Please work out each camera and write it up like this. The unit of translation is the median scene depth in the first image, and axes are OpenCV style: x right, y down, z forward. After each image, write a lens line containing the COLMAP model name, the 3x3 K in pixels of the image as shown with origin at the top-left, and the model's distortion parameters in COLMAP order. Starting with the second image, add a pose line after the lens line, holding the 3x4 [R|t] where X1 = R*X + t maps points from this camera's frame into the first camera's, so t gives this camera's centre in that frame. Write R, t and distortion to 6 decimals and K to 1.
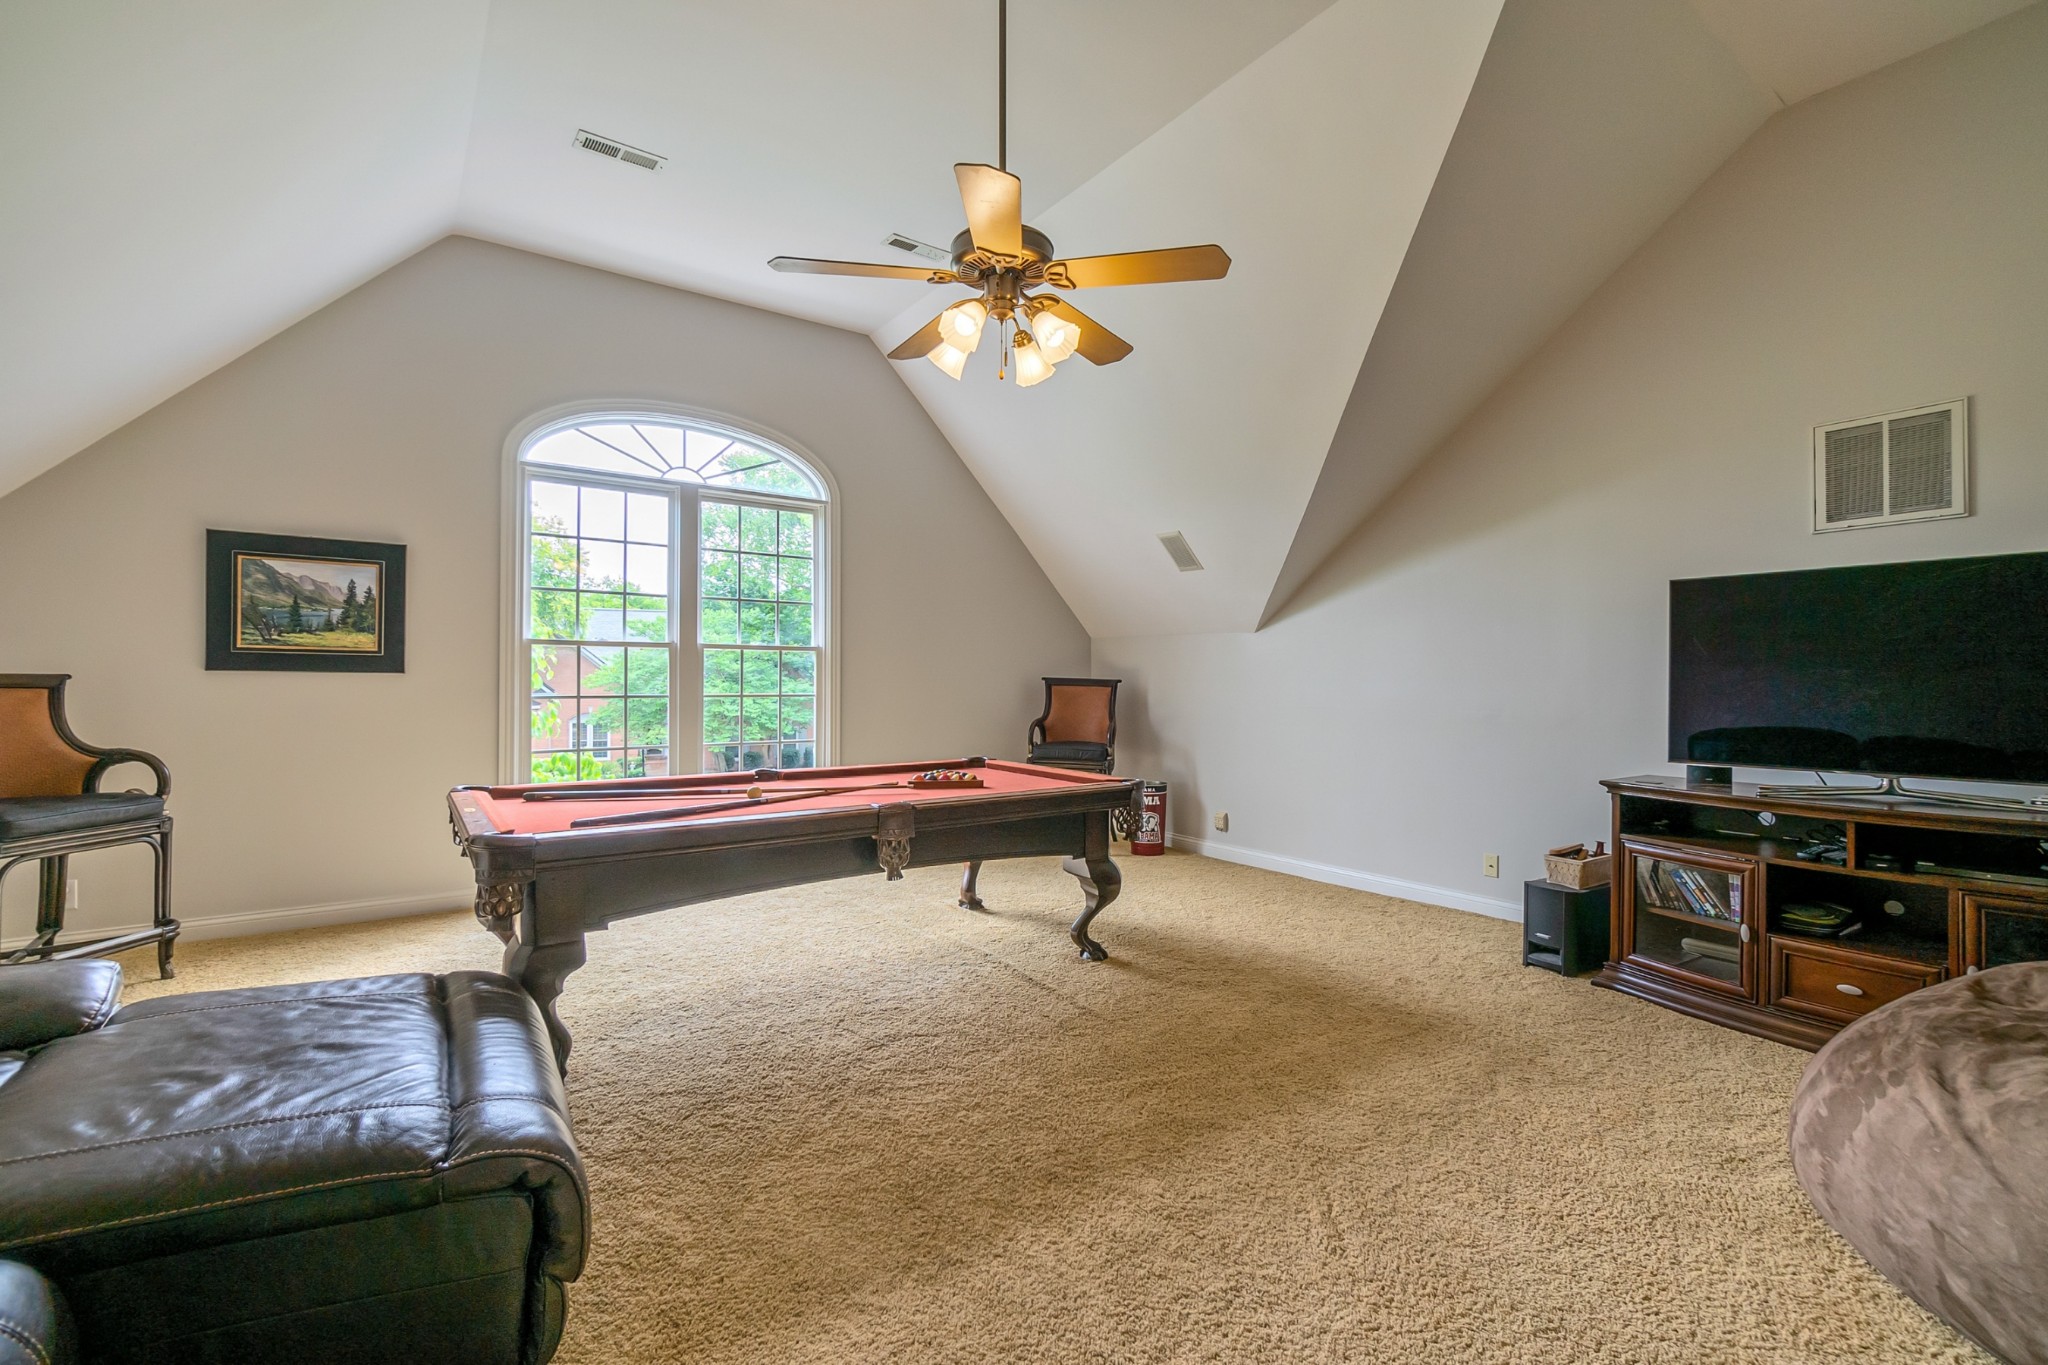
lens RADIAL K [[882.2, 0, 1025.4], [0, 882.2, 678.1], [0, 0, 1]] dist [0.000052, 0.000083]
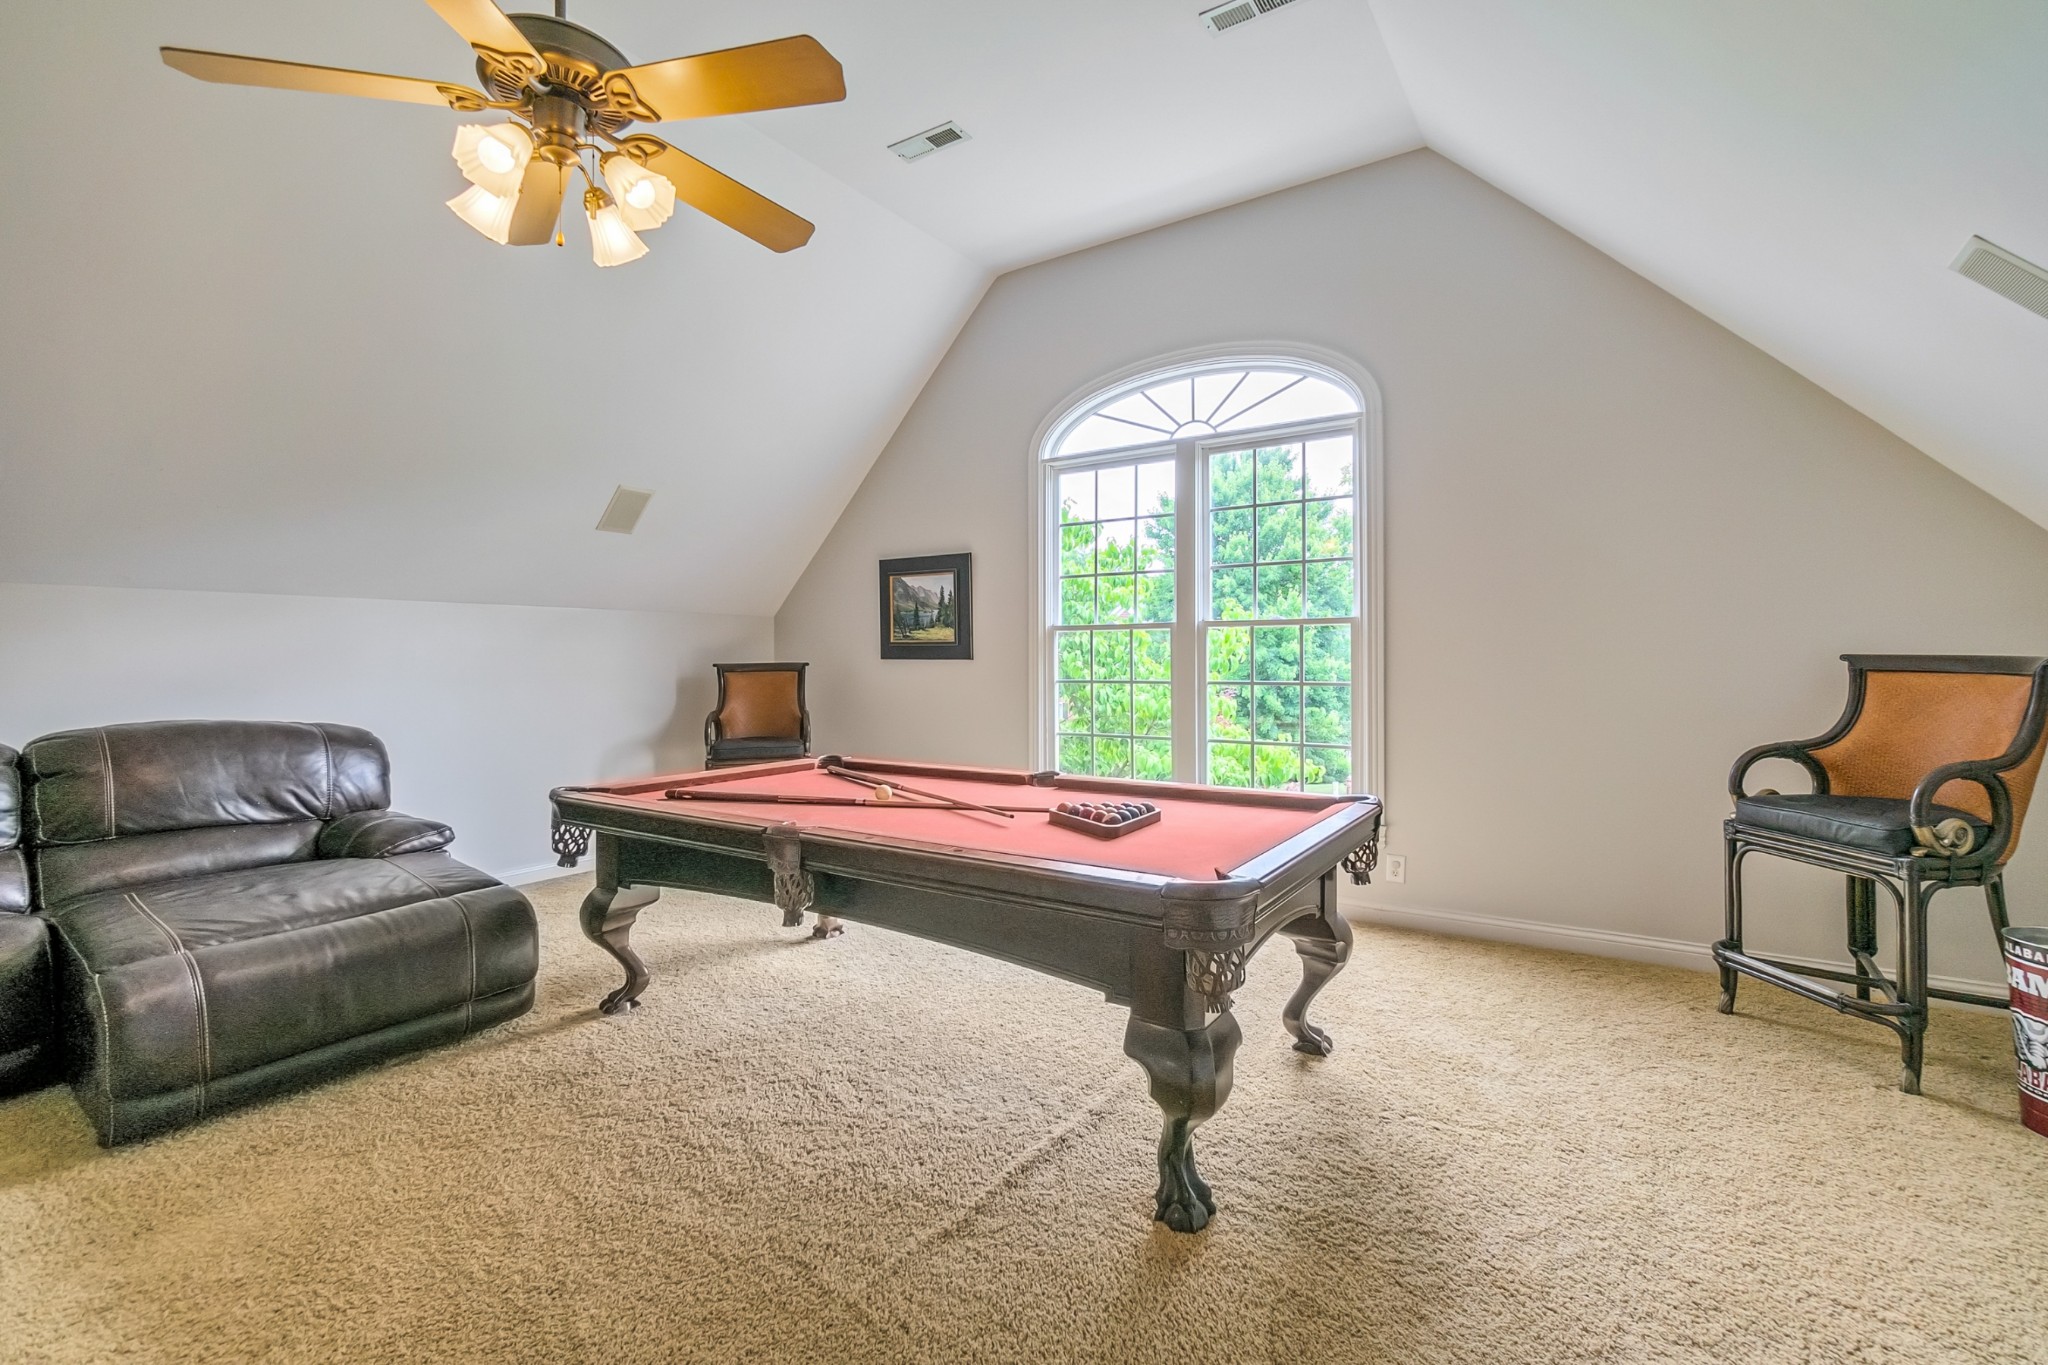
lens RADIAL K [[894.2, 0, 1036.5], [0, 894.2, 659.3], [0, 0, 1]] dist [-0.004398, -0.000458]
pose [[0.355433, -0.007889, -0.934669, 0.468616], [0.006720, 0.999960, -0.005885, 0.001448], [0.934678, -0.004189, 0.355472, 0.660933]]
